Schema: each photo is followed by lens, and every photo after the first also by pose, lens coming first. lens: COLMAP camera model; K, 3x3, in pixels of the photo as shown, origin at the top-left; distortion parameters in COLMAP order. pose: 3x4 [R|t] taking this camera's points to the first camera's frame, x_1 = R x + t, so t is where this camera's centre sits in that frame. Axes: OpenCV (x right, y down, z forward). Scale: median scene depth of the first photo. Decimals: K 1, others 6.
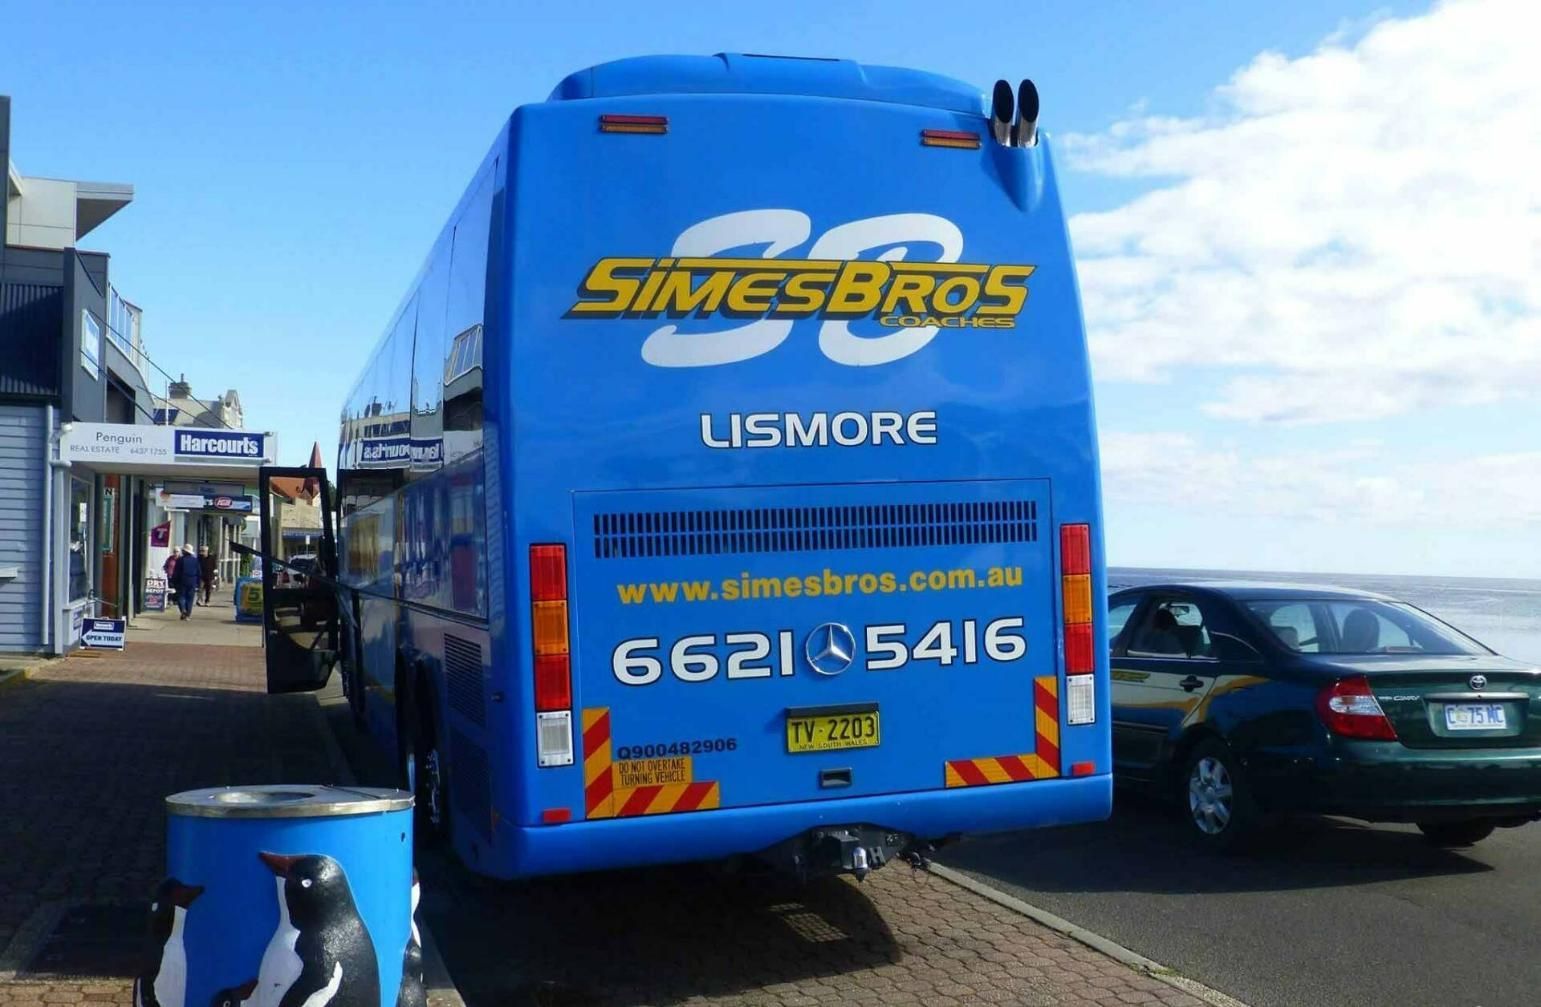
lens RADIAL K [[1585.7, 0, 770.5], [0, 1585.7, 503.5], [0, 0, 1]] dist [0.007678, 0.006218]
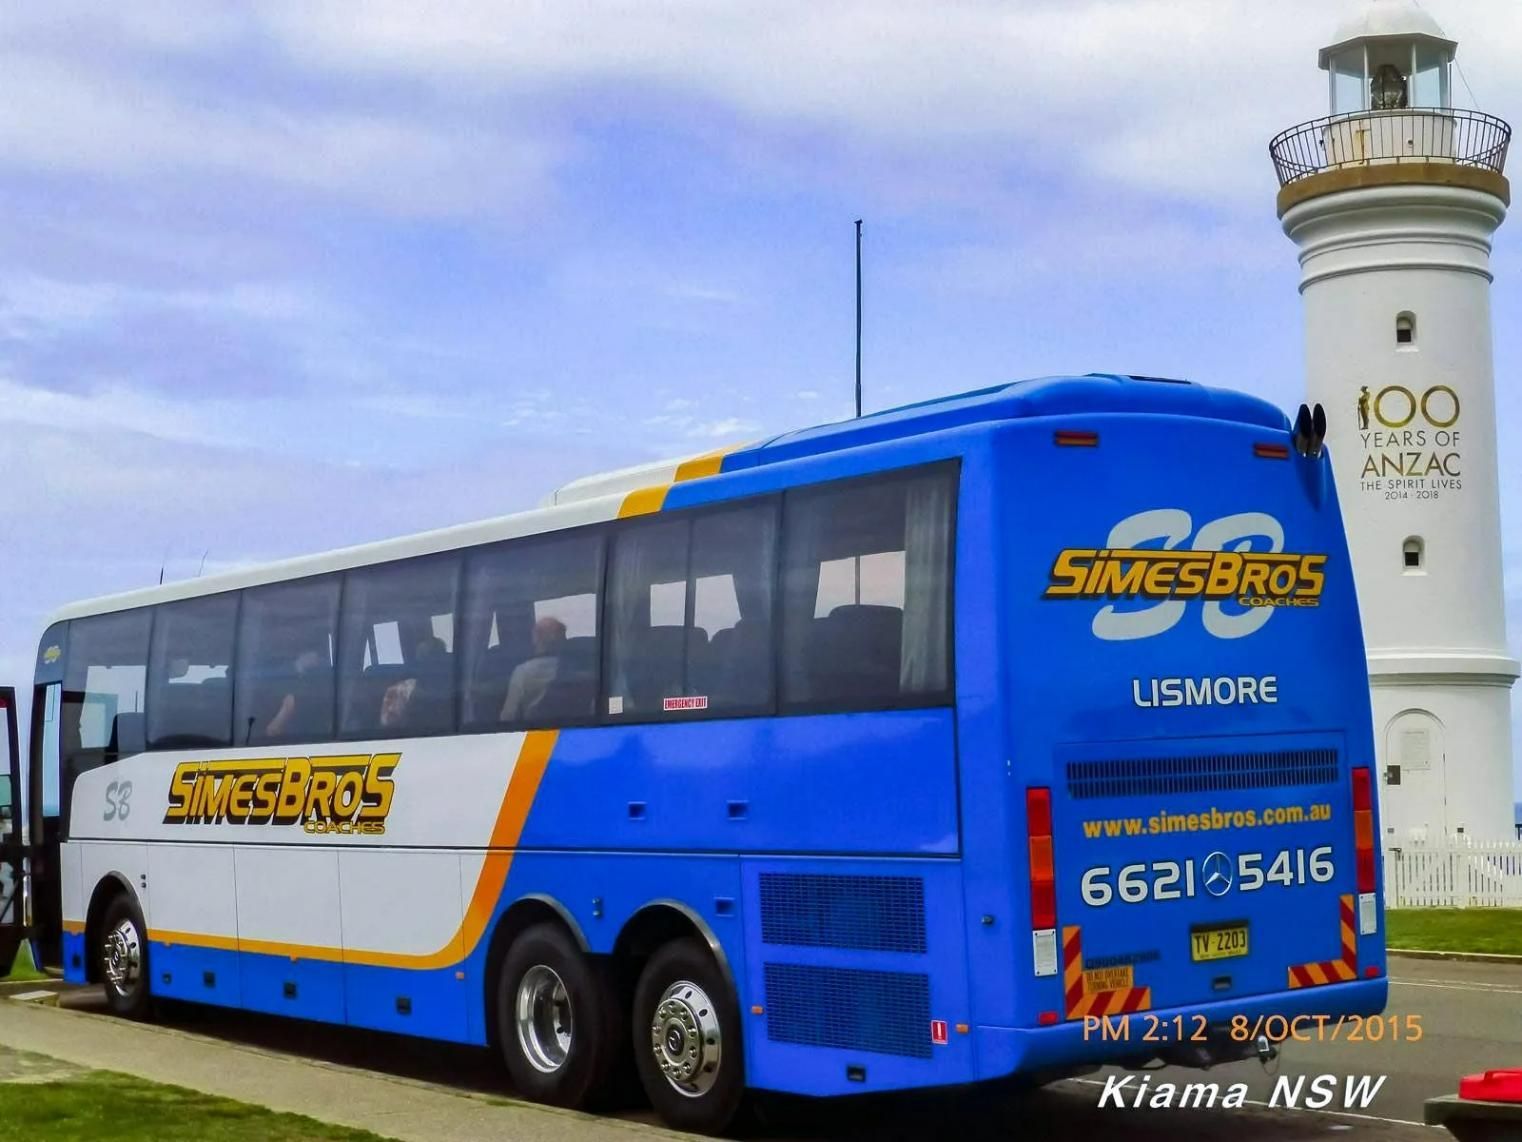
lens RADIAL K [[2370.0, 0, 761.0], [0, 2370.0, 571.0], [0, 0, 1]] dist [-0.015653, -0.068561]
pose [[0.945019, 0.017099, 0.326567, -0.880549], [0.008299, 0.997056, -0.076220, -0.003438], [-0.326909, 0.074740, 0.942096, -0.596633]]
